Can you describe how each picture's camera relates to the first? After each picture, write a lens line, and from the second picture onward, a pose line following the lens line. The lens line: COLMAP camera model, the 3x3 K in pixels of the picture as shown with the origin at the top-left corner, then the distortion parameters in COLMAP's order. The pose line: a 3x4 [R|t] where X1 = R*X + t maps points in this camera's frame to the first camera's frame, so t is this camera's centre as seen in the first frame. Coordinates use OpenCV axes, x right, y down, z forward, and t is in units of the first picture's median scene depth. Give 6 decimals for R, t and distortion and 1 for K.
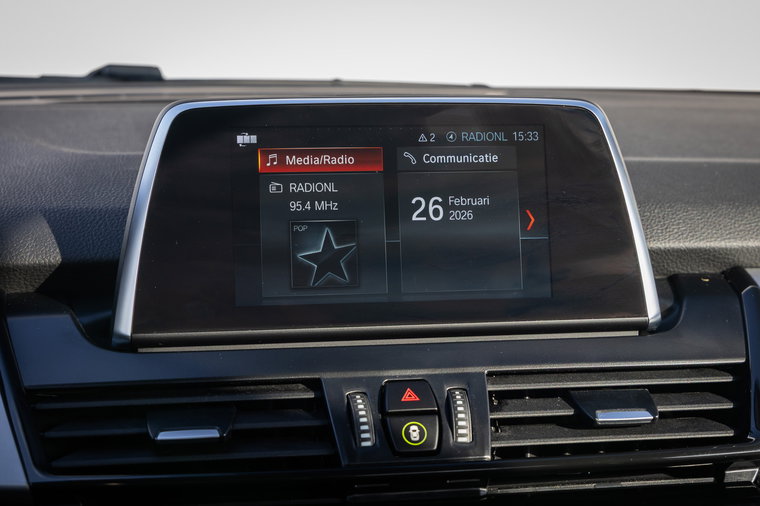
lens RADIAL K [[1151.4, 0, 380.1], [0, 1151.4, 255.3], [0, 0, 1]] dist [0.028442, 0.000000]
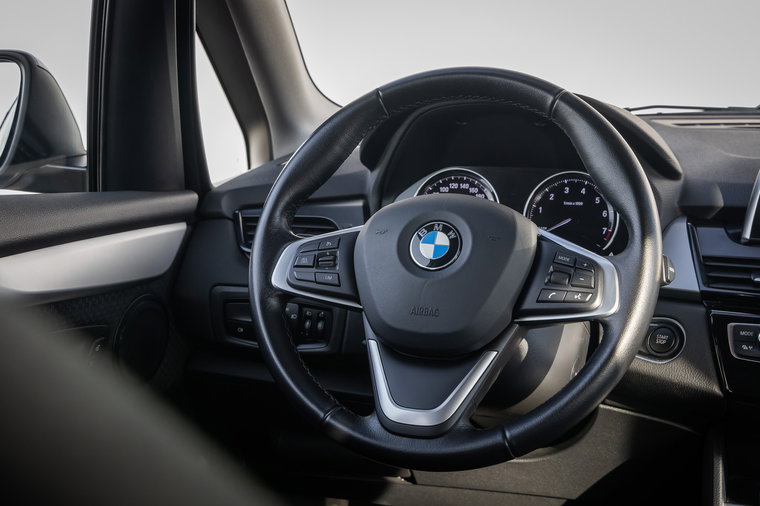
lens RADIAL K [[1151.4, 0, 386.7], [0, 1151.4, 252.7], [0, 0, 1]] dist [0.028442, 0.000000]
pose [[0.837712, 0.089093, -0.538795, 0.414361], [-0.088226, 0.995721, 0.027477, 0.097450], [0.538938, 0.024518, 0.841988, -1.304205]]
